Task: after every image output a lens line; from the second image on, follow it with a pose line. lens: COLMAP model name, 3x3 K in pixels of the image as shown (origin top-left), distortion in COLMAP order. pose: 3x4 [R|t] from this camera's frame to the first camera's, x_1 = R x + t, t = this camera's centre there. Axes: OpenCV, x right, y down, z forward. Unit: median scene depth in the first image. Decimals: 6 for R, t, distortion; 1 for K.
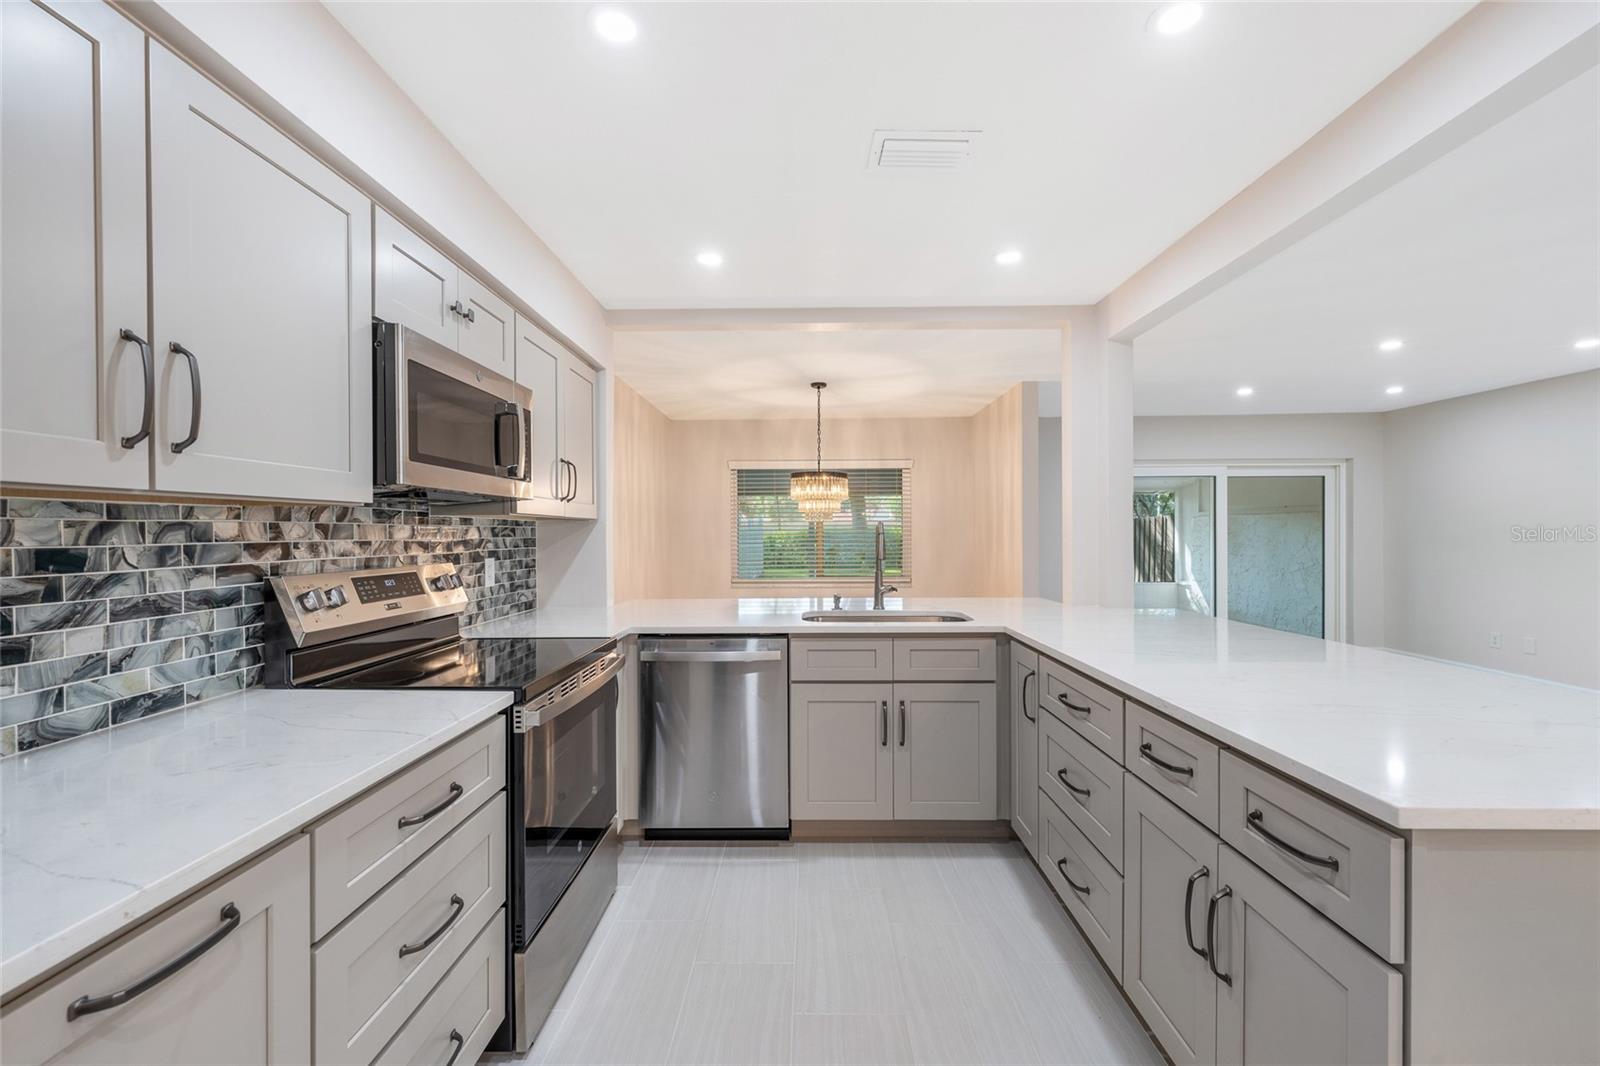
lens RADIAL K [[647.9, 0, 800.8], [0, 647.9, 532.2], [0, 0, 1]] dist [0.003731, -0.003566]
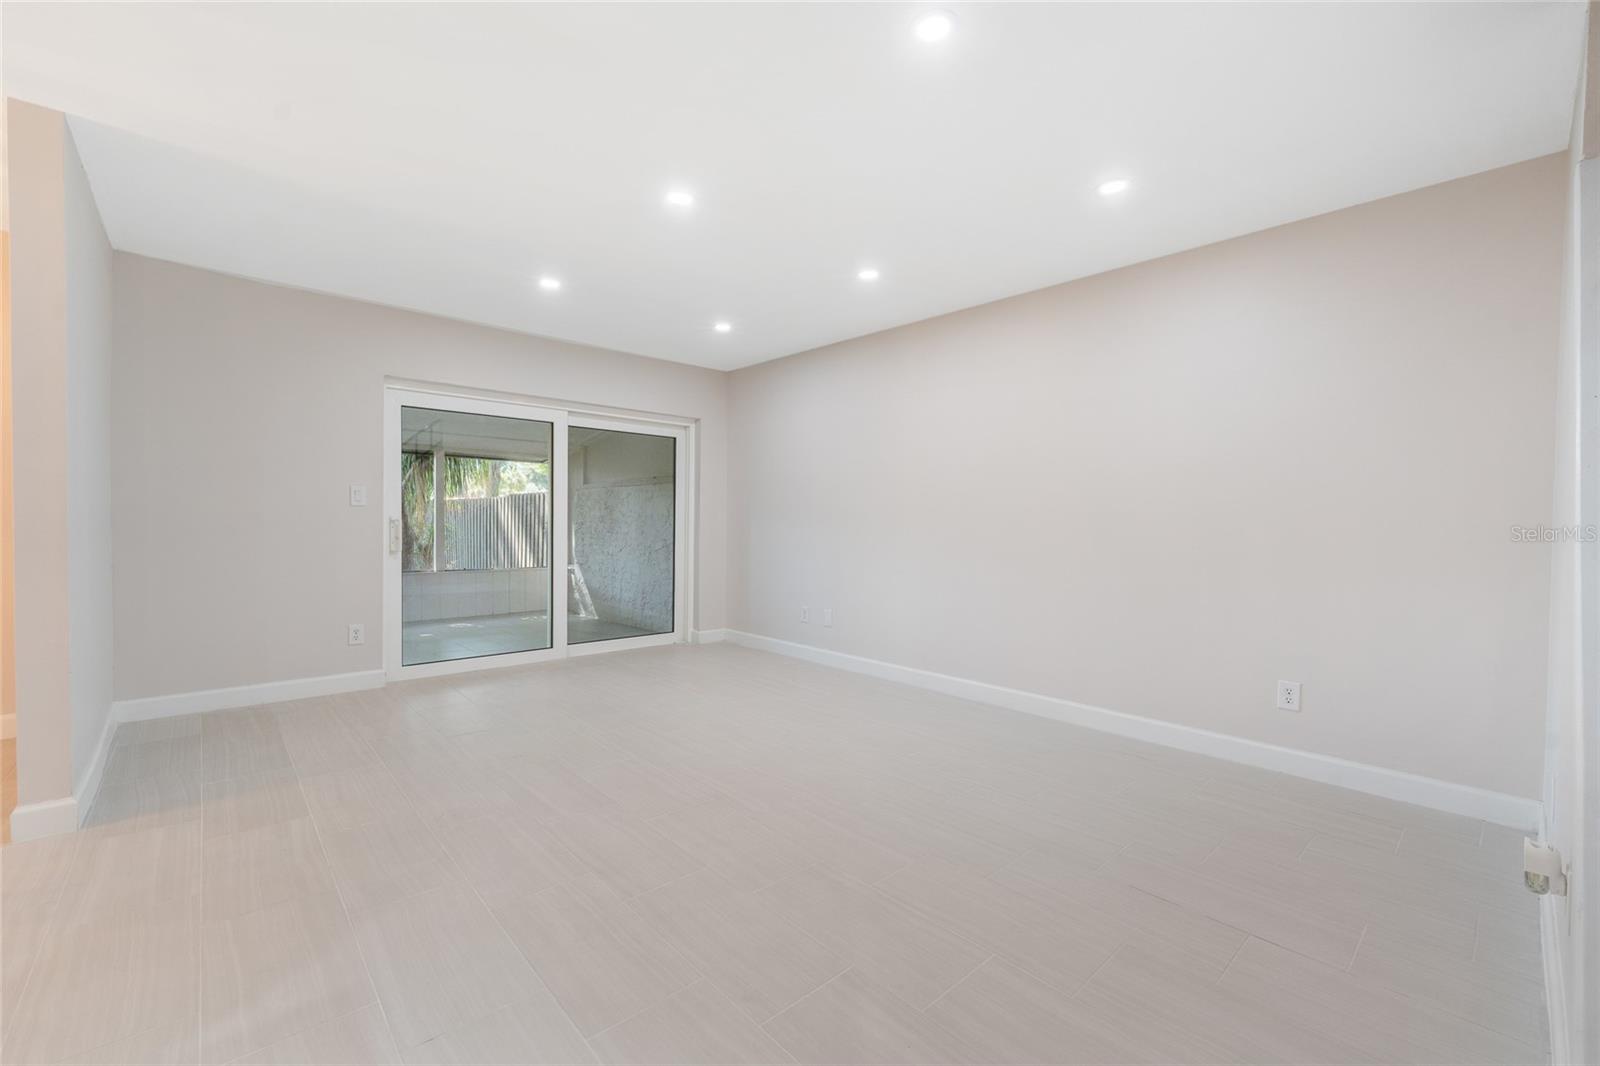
lens RADIAL K [[647.9, 0, 793.4], [0, 647.9, 542.6], [0, 0, 1]] dist [0.003731, -0.003566]
pose [[0.729472, -0.005787, 0.683987, 0.828665], [-0.015584, 0.999564, 0.025078, 0.076199], [-0.683834, -0.028953, 0.729063, 0.646702]]
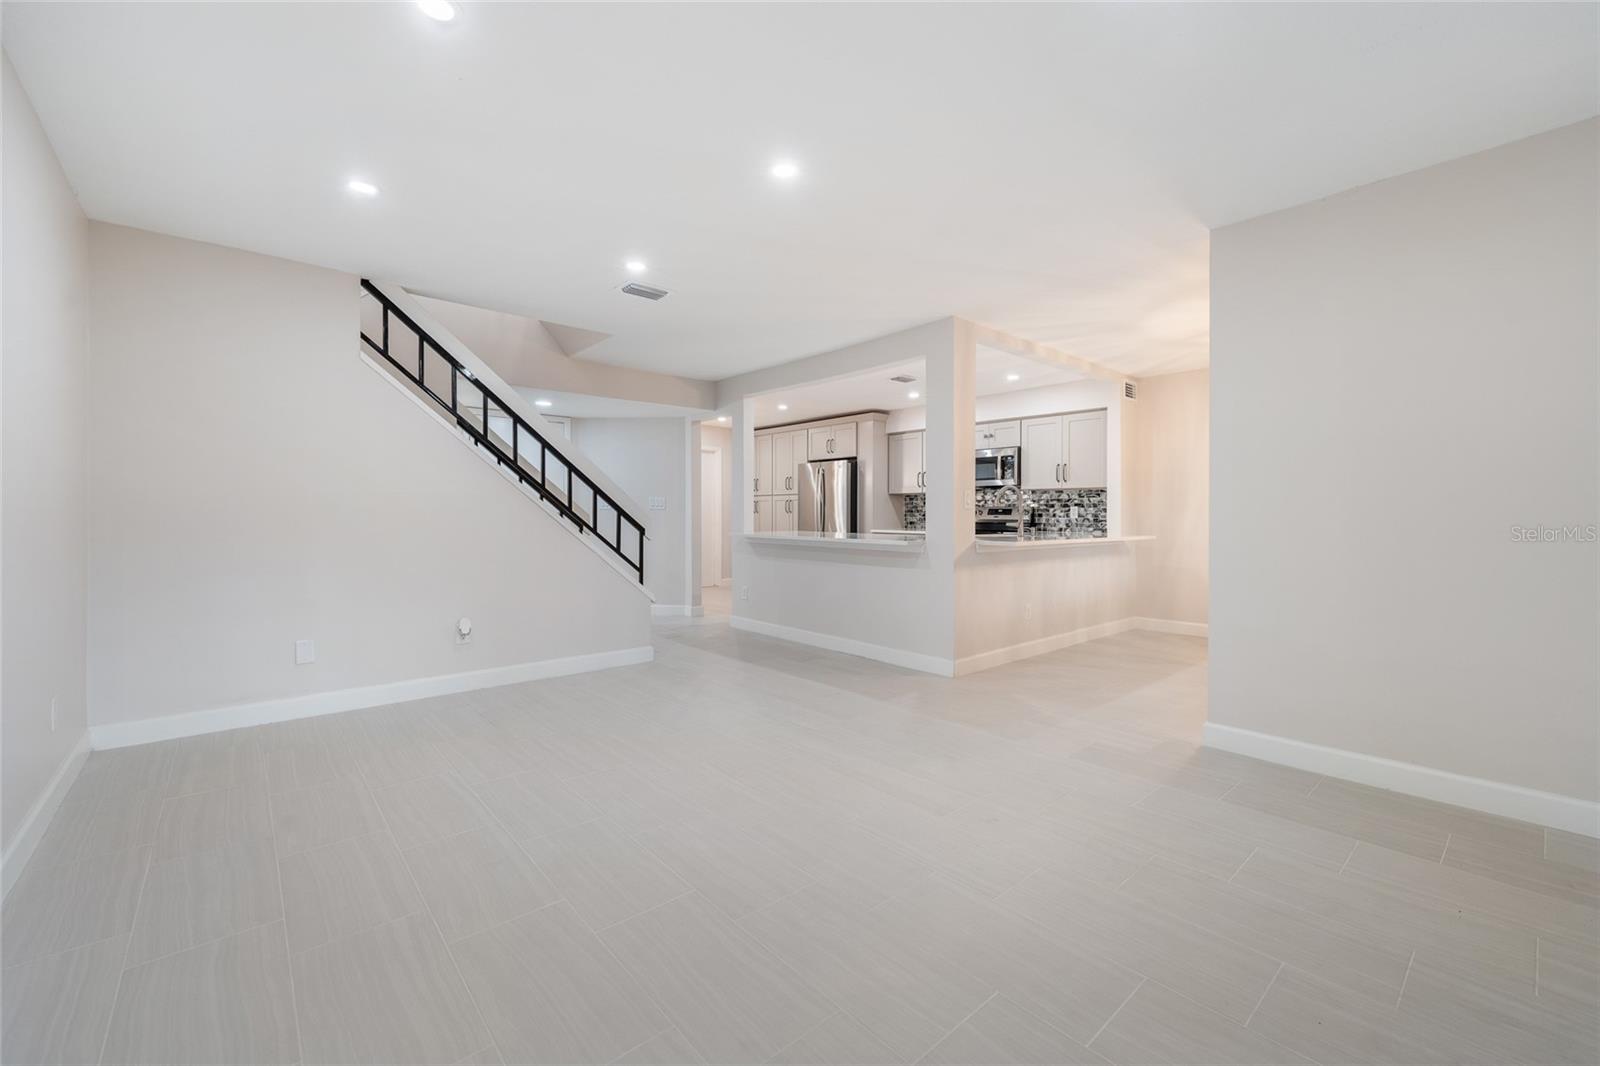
lens RADIAL K [[647.9, 0, 797.4], [0, 647.9, 511.5], [0, 0, 1]] dist [0.003731, -0.003566]
pose [[-0.748256, -0.002971, -0.663404, 2.074591], [-0.001131, 0.999994, -0.003203, 0.074748], [0.663410, -0.001646, -0.748255, 2.323358]]
